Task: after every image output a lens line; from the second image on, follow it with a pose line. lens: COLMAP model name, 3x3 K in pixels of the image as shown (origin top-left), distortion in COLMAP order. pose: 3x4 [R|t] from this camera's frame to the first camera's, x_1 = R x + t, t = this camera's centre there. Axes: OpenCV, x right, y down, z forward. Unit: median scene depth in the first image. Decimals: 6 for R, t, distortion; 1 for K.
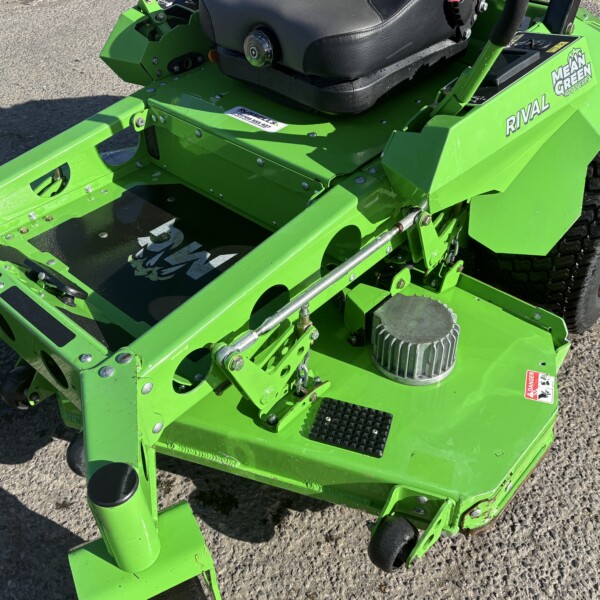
lens RADIAL K [[657.8, 0, 300.0], [0, 657.8, 300.0], [0, 0, 1]] dist [0.034435, 0.016308]
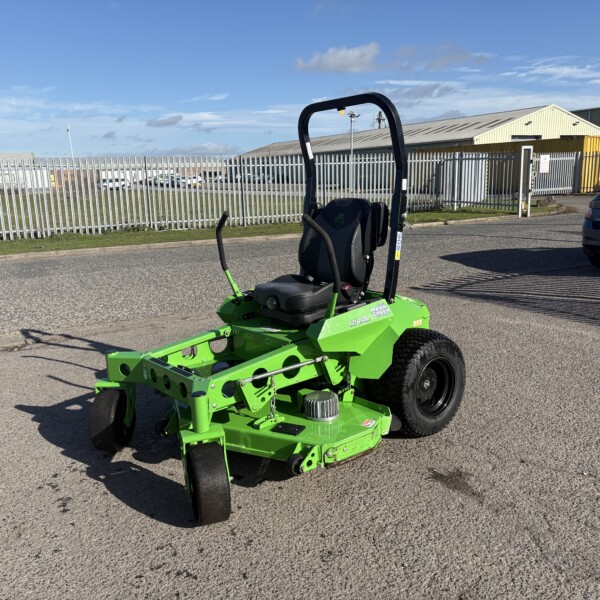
lens RADIAL K [[613.1, 0, 300.0], [0, 613.1, 300.0], [0, 0, 1]] dist [0.021870, 0.005237]
pose [[0.988010, 0.010767, -0.154012, 0.432244], [-0.084951, 0.870883, -0.484092, 0.809204], [0.128914, 0.491372, 0.861356, -1.152964]]
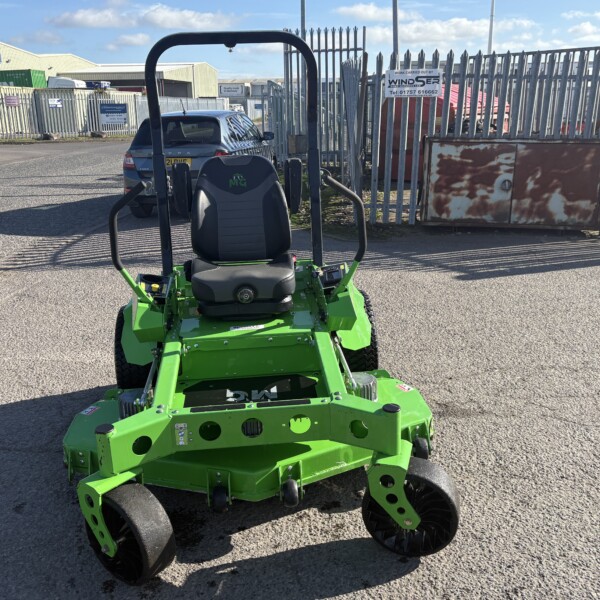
lens RADIAL K [[657.8, 0, 300.0], [0, 657.8, 300.0], [0, 0, 1]] dist [0.034435, 0.016308]
pose [[0.669177, -0.214245, 0.711549, -1.437030], [0.499466, 0.838663, -0.217205, 0.184033], [-0.550214, 0.500743, 0.668222, -0.508464]]
